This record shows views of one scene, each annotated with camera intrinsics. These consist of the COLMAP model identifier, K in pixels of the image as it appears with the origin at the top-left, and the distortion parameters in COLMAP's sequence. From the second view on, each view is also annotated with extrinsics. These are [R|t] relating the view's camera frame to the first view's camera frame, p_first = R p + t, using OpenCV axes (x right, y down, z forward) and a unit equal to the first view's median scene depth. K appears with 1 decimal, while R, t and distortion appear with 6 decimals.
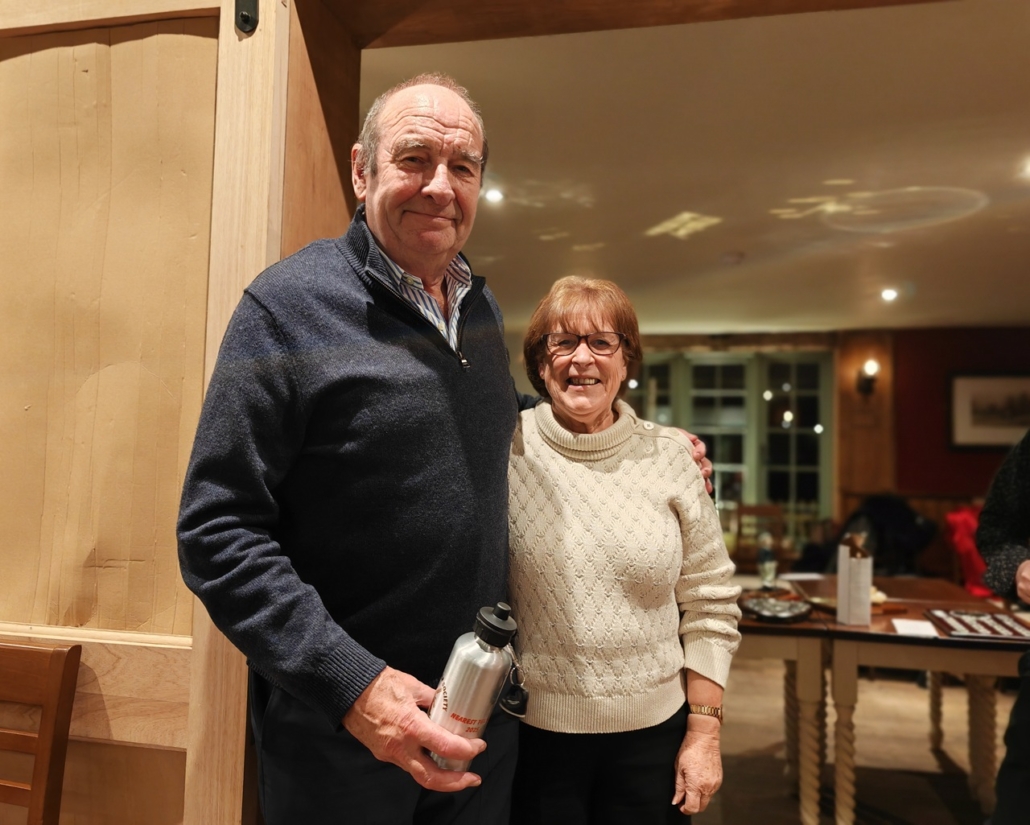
lens RADIAL K [[840.8, 0, 511.3], [0, 840.8, 408.6], [0, 0, 1]] dist [0.020635, -0.018068]
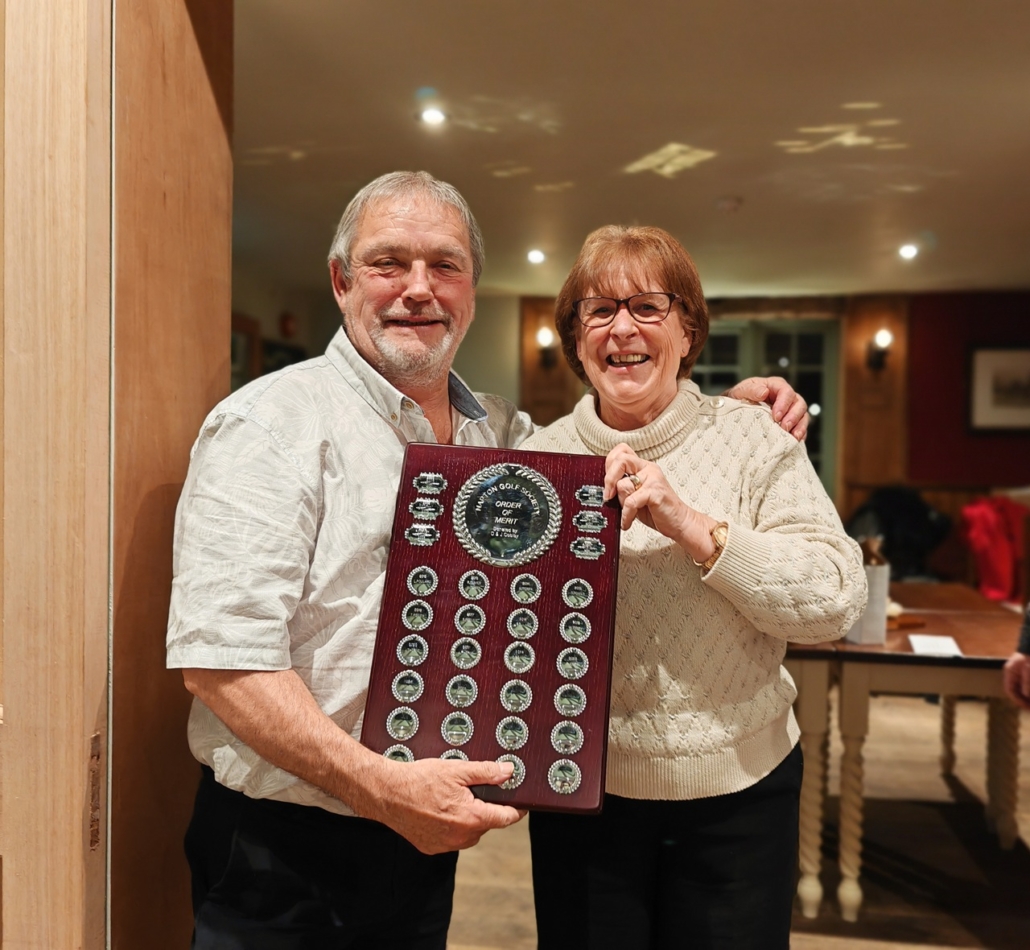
lens RADIAL K [[973.4, 0, 542.8], [0, 973.4, 471.8], [0, 0, 1]] dist [0.011253, 0.000000]
pose [[0.997047, -0.010048, 0.076130, 0.020870], [0.003469, 0.996284, 0.086059, -0.000992], [-0.076712, -0.085541, 0.993377, 0.133162]]
